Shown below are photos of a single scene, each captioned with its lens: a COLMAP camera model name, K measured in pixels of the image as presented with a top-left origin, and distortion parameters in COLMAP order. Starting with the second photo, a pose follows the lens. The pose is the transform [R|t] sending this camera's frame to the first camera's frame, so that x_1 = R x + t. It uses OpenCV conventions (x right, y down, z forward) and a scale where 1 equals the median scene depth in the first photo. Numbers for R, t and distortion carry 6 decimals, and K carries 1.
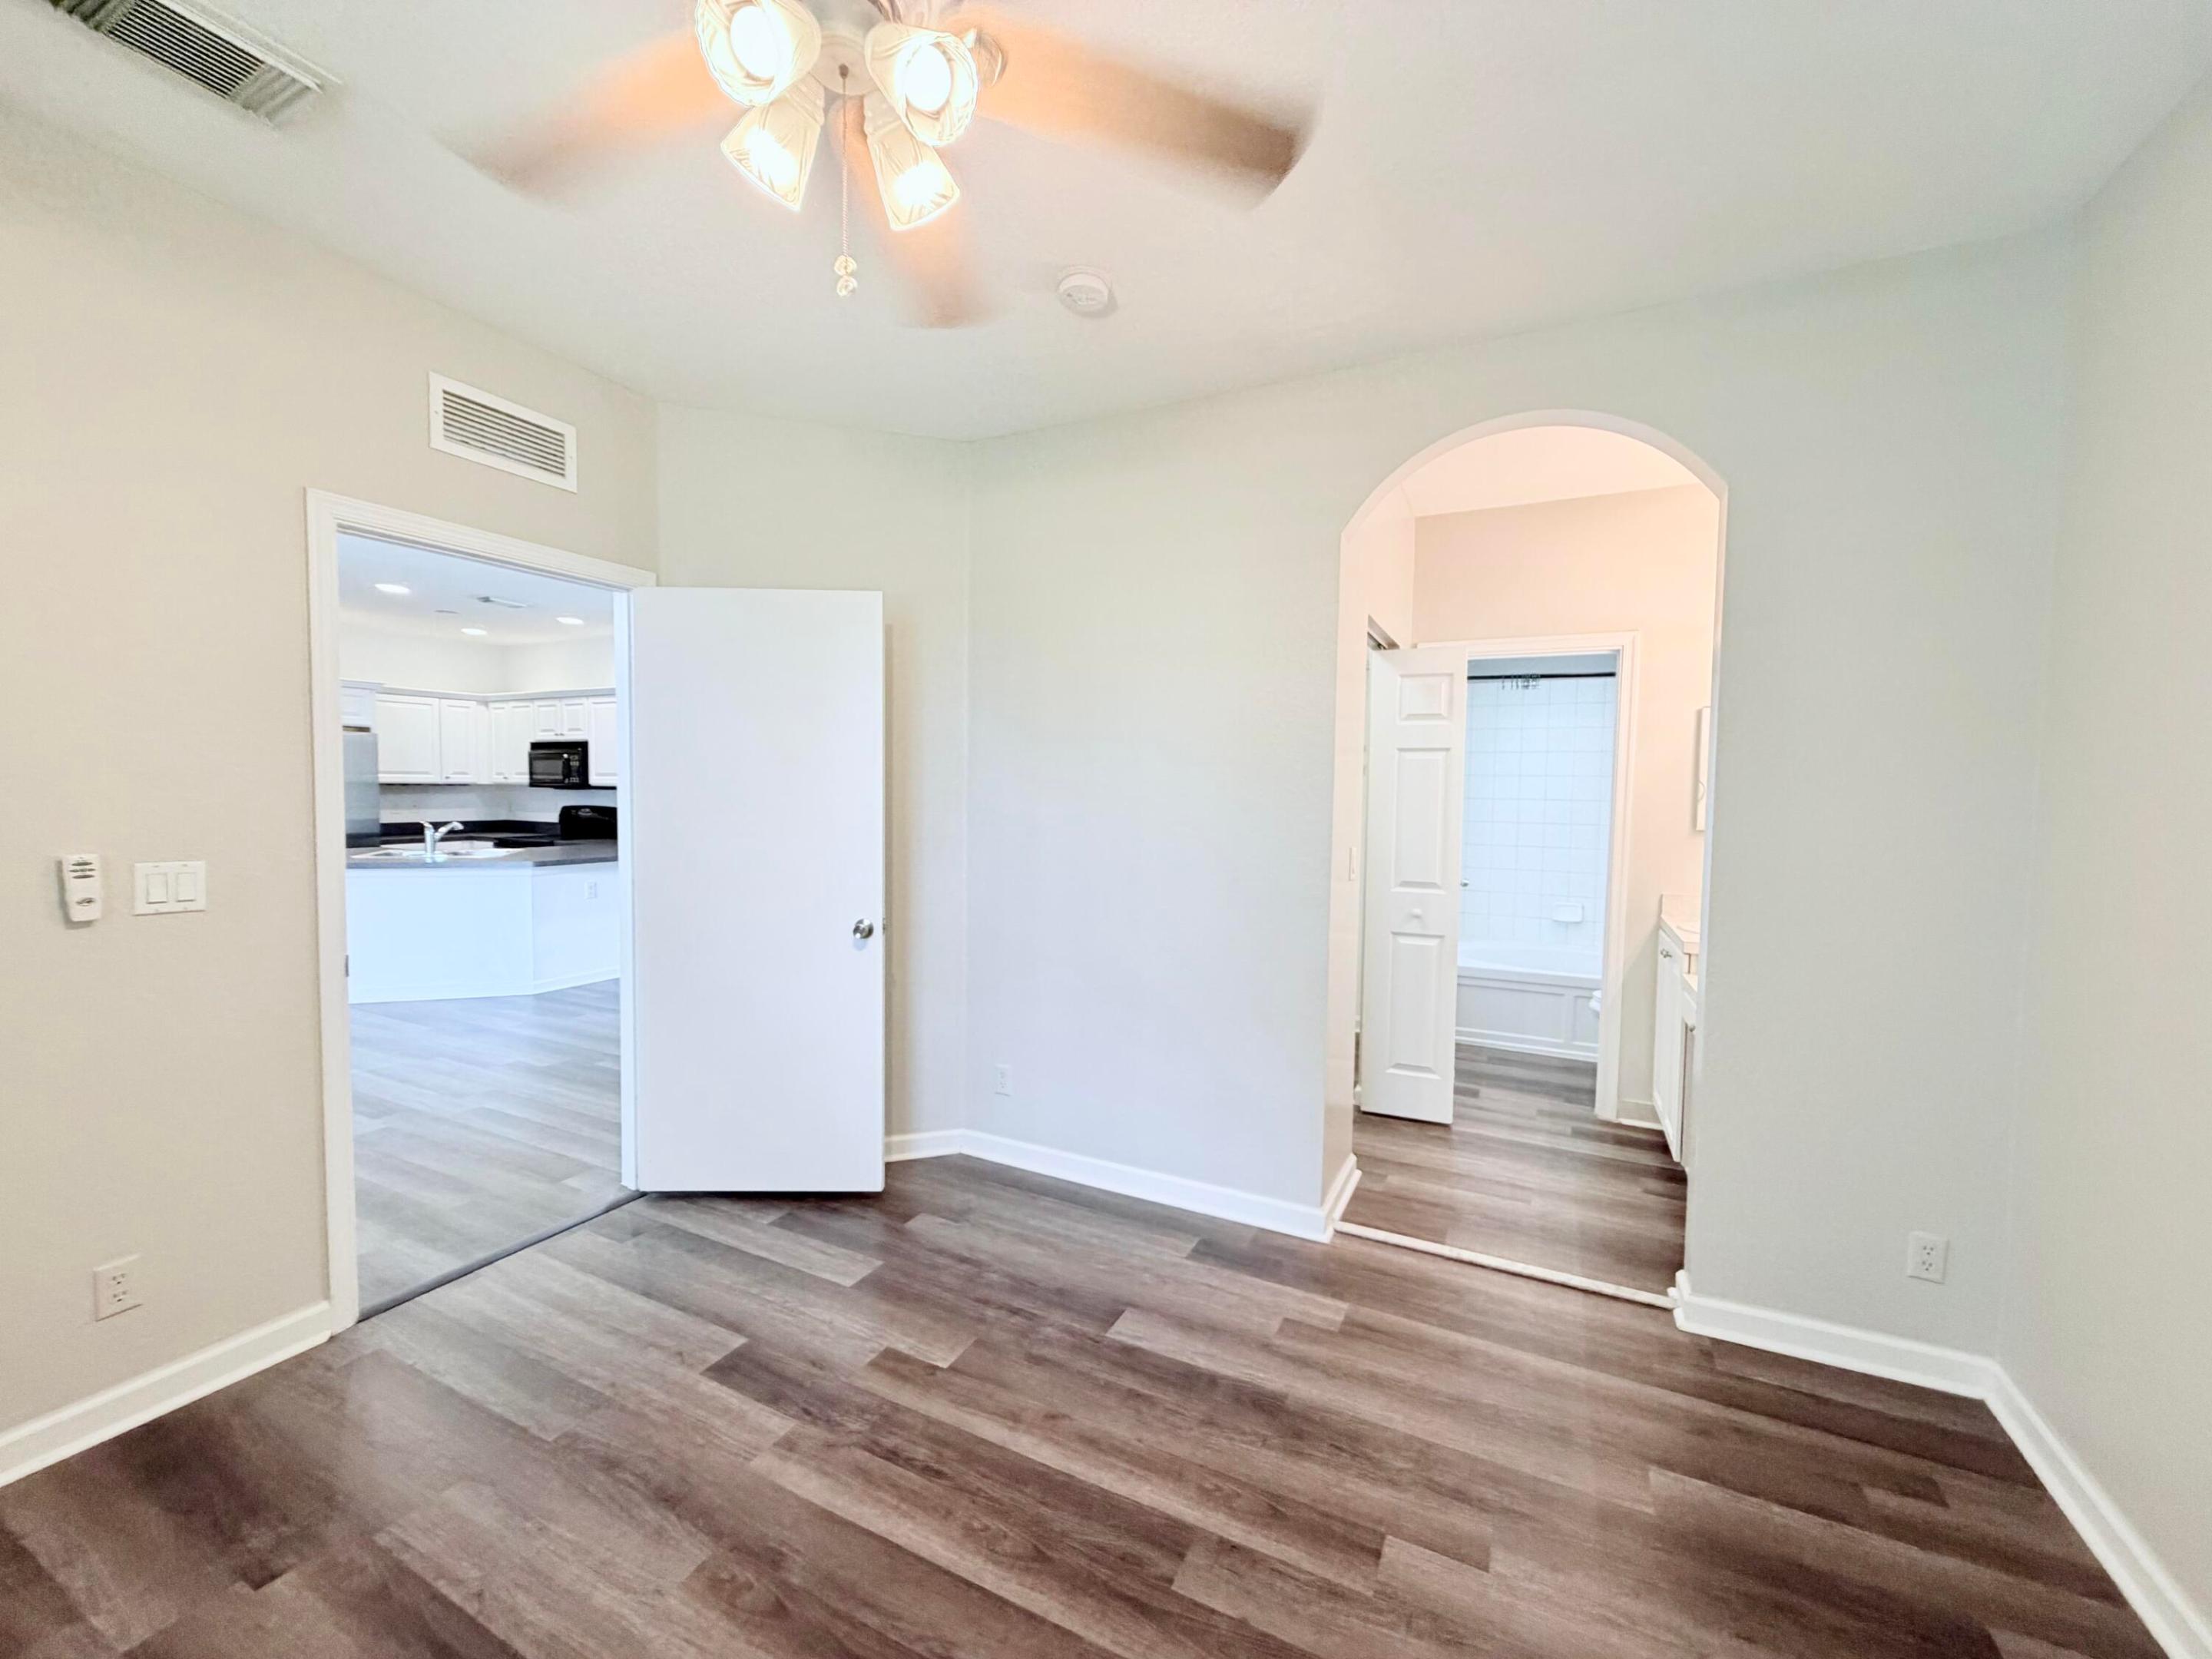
lens RADIAL K [[879.8, 0, 1099.3], [0, 879.8, 829.9], [0, 0, 1]] dist [0.000394, -0.000312]
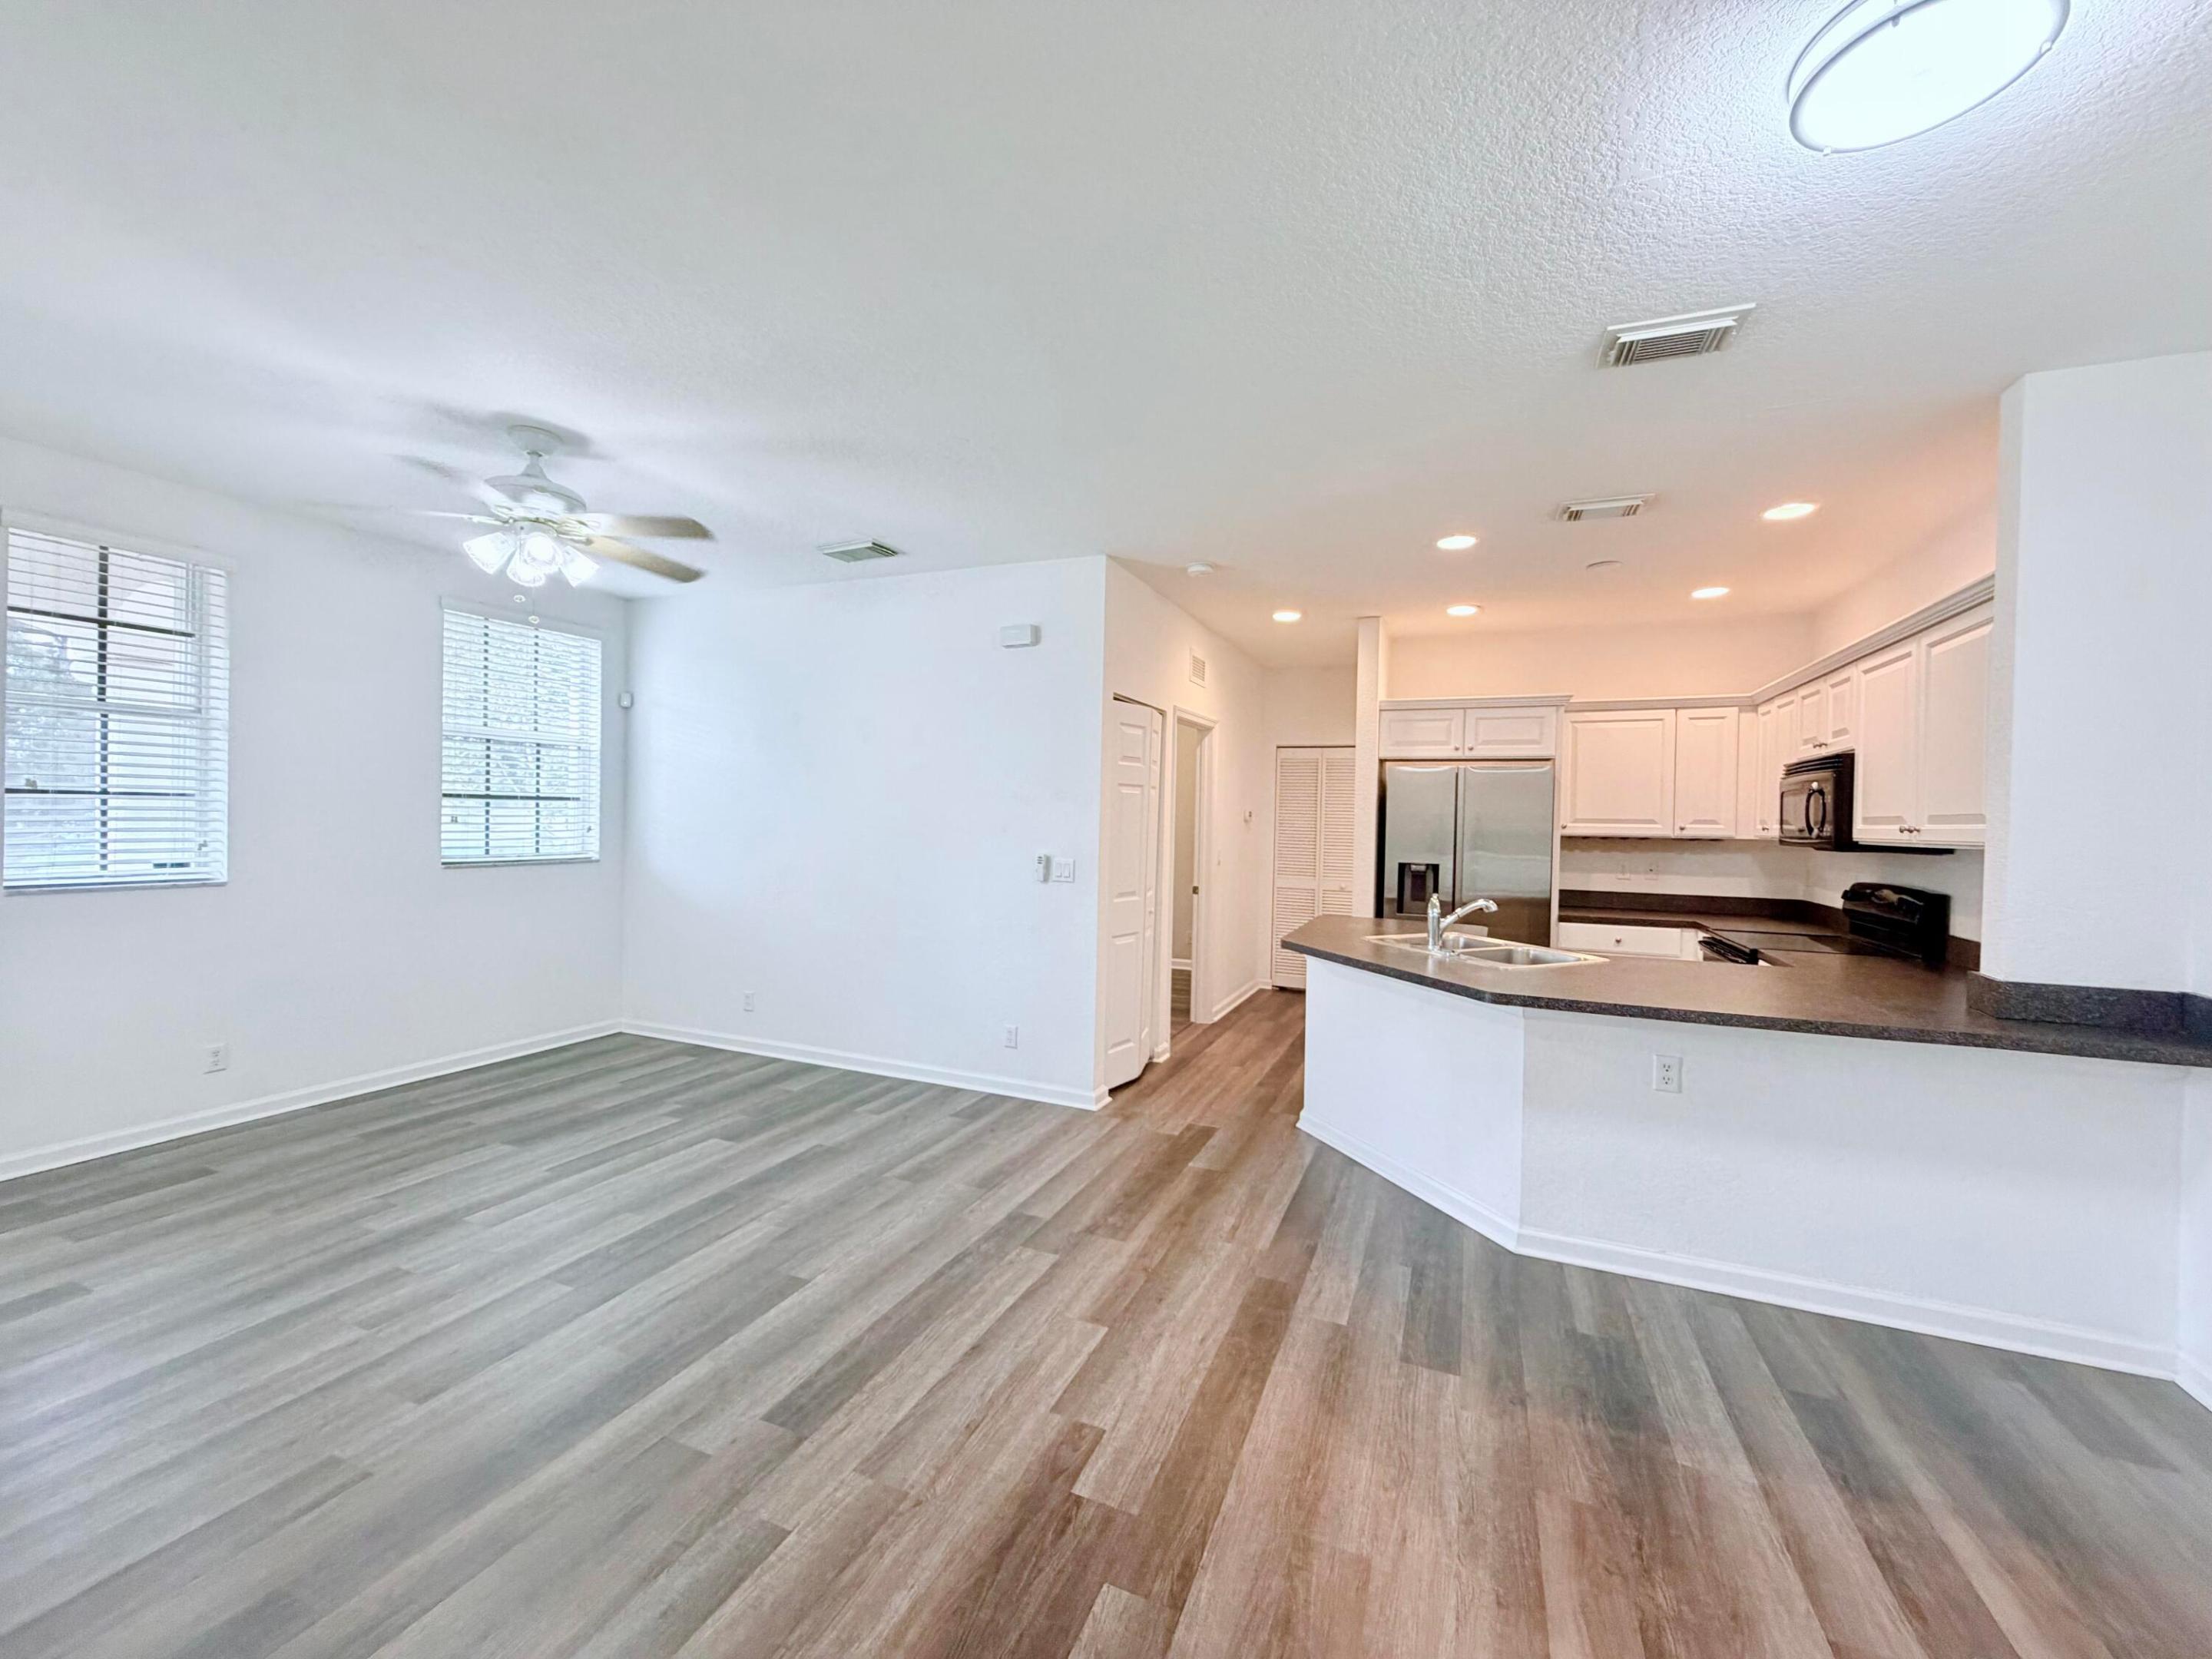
lens RADIAL K [[882.6, 0, 1099.9], [0, 882.6, 830.2], [0, 0, 1]] dist [0.001570, -0.000348]
pose [[0.059958, 0.000770, -0.998201, -0.131813], [-0.066119, 0.997807, -0.003202, -0.031908], [0.996009, 0.066192, 0.059877, 0.615829]]
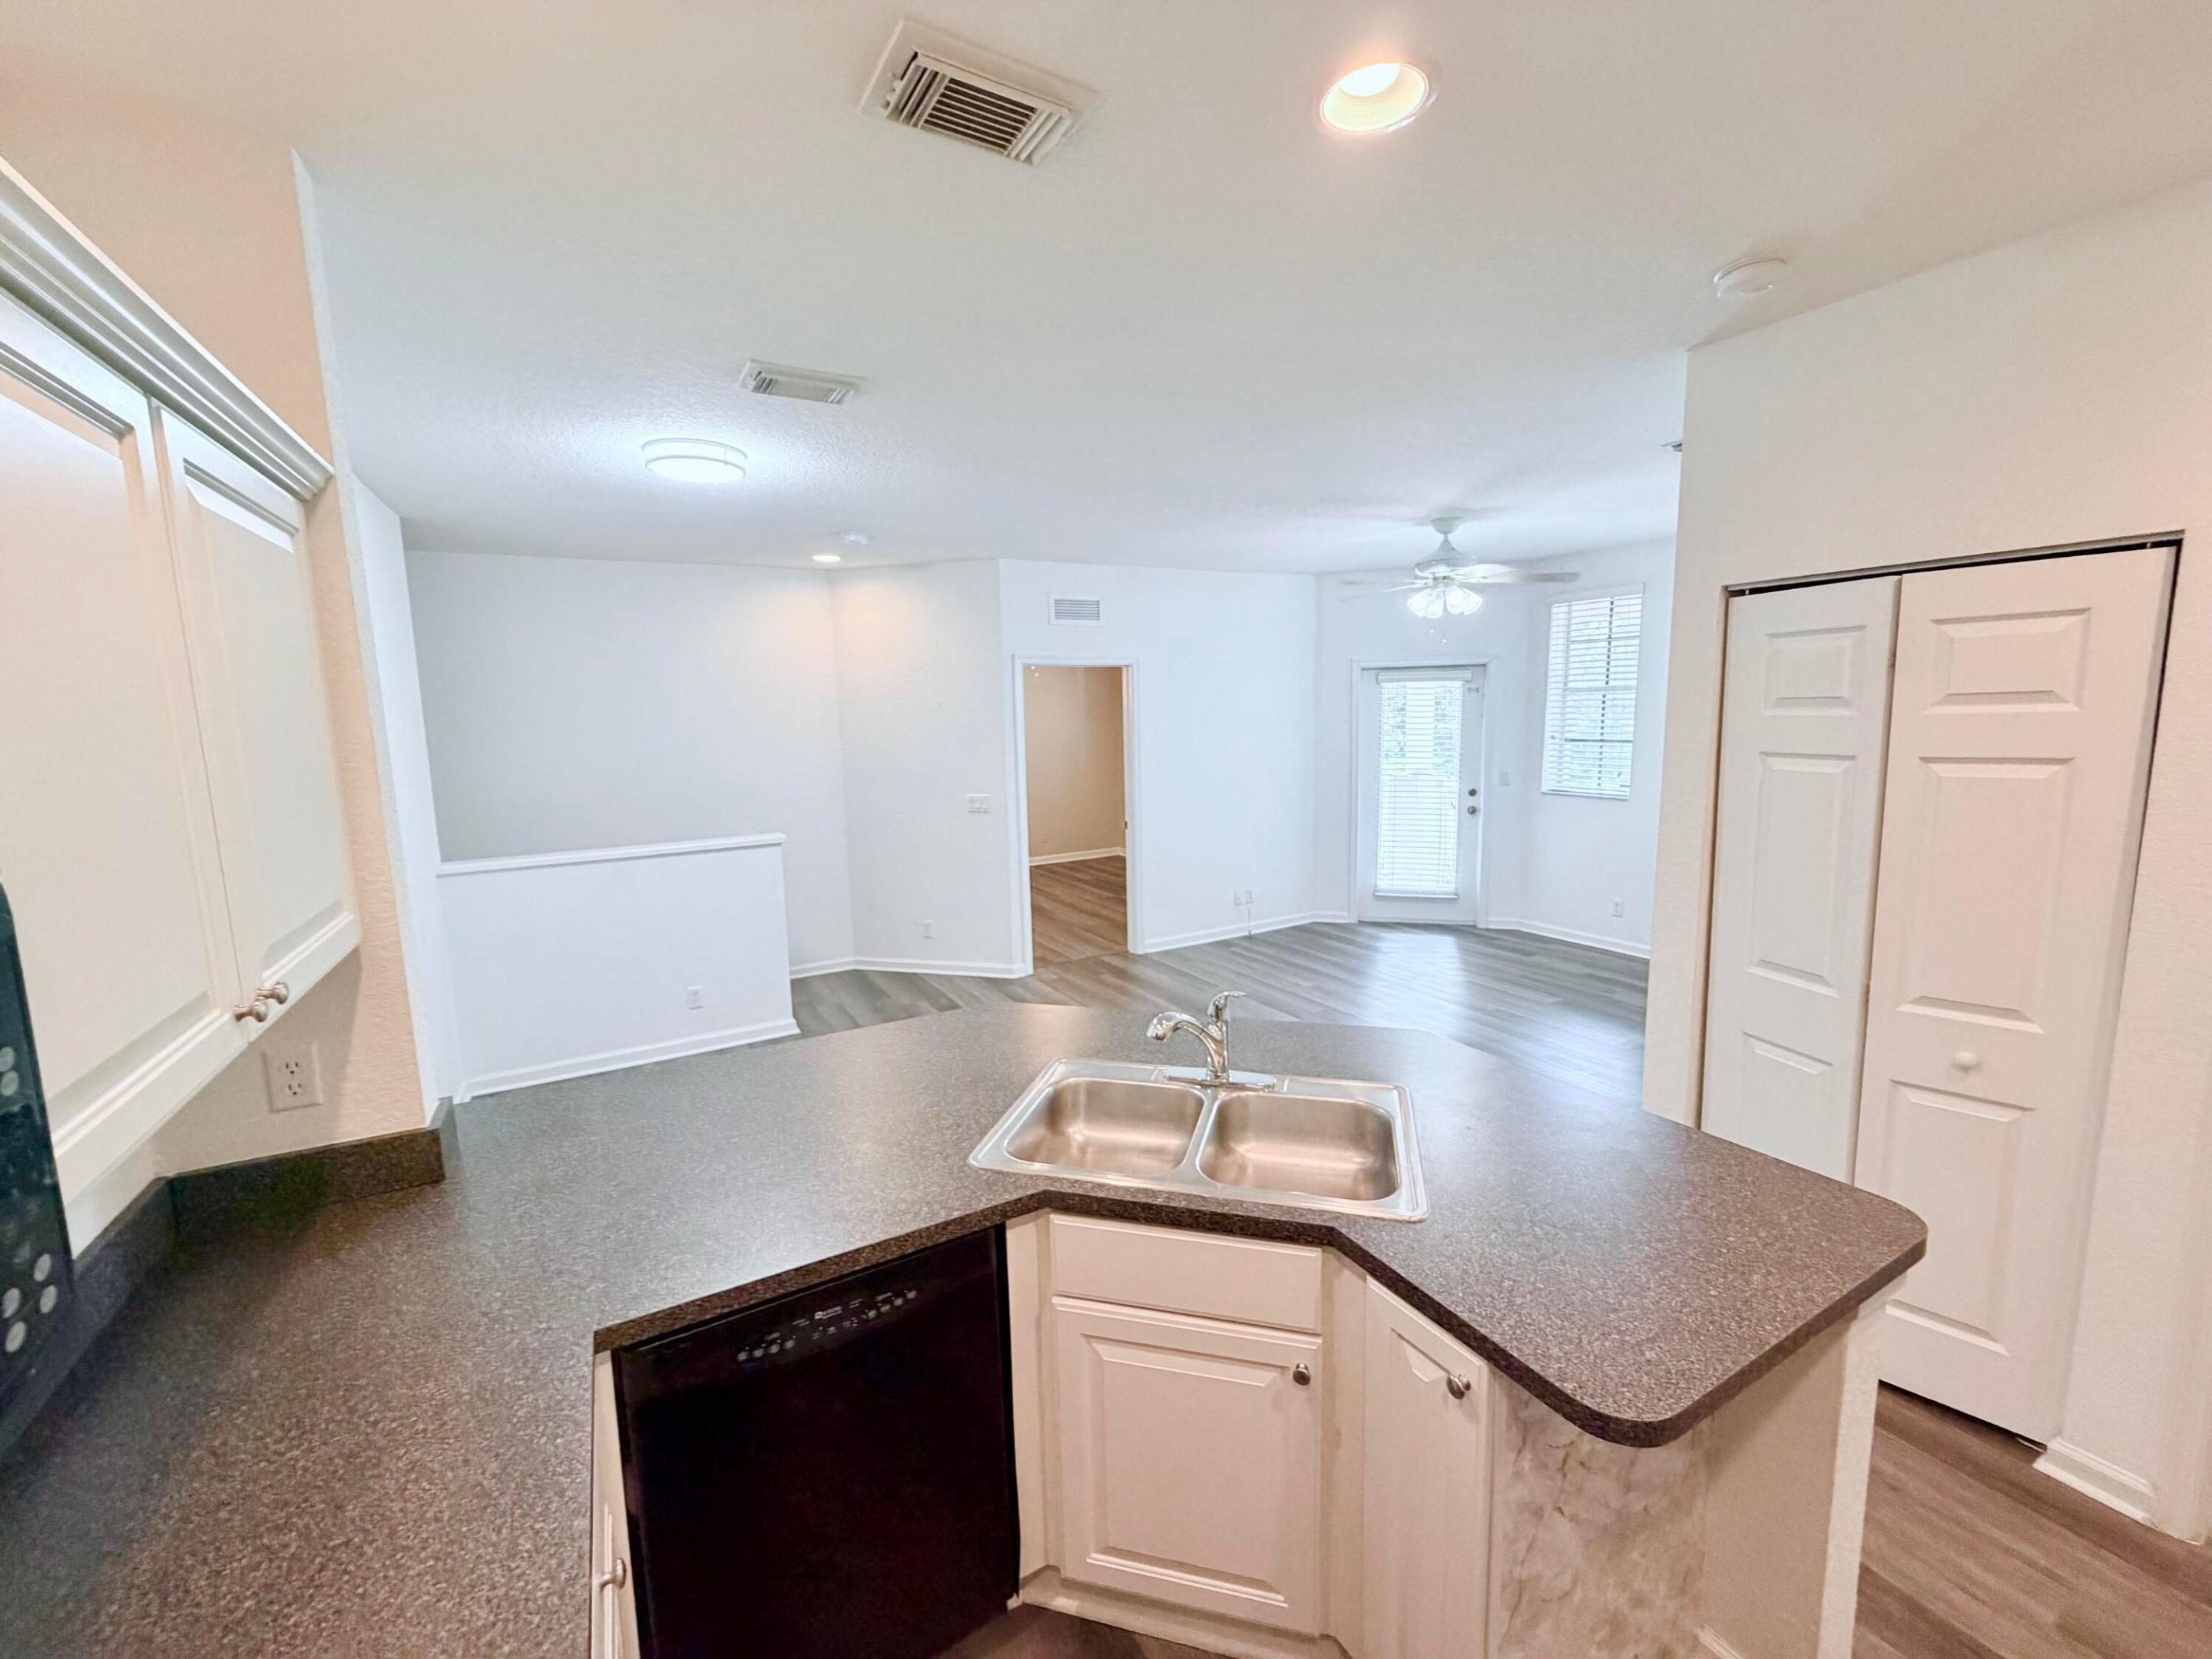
lens RADIAL K [[882.6, 0, 1099.9], [0, 882.6, 830.2], [0, 0, 1]] dist [0.001570, -0.000348]
pose [[-0.833240, -0.068971, 0.548593, -0.770572], [0.040048, 0.982055, 0.184295, -0.114932], [-0.551459, 0.175532, -0.815525, 1.102863]]
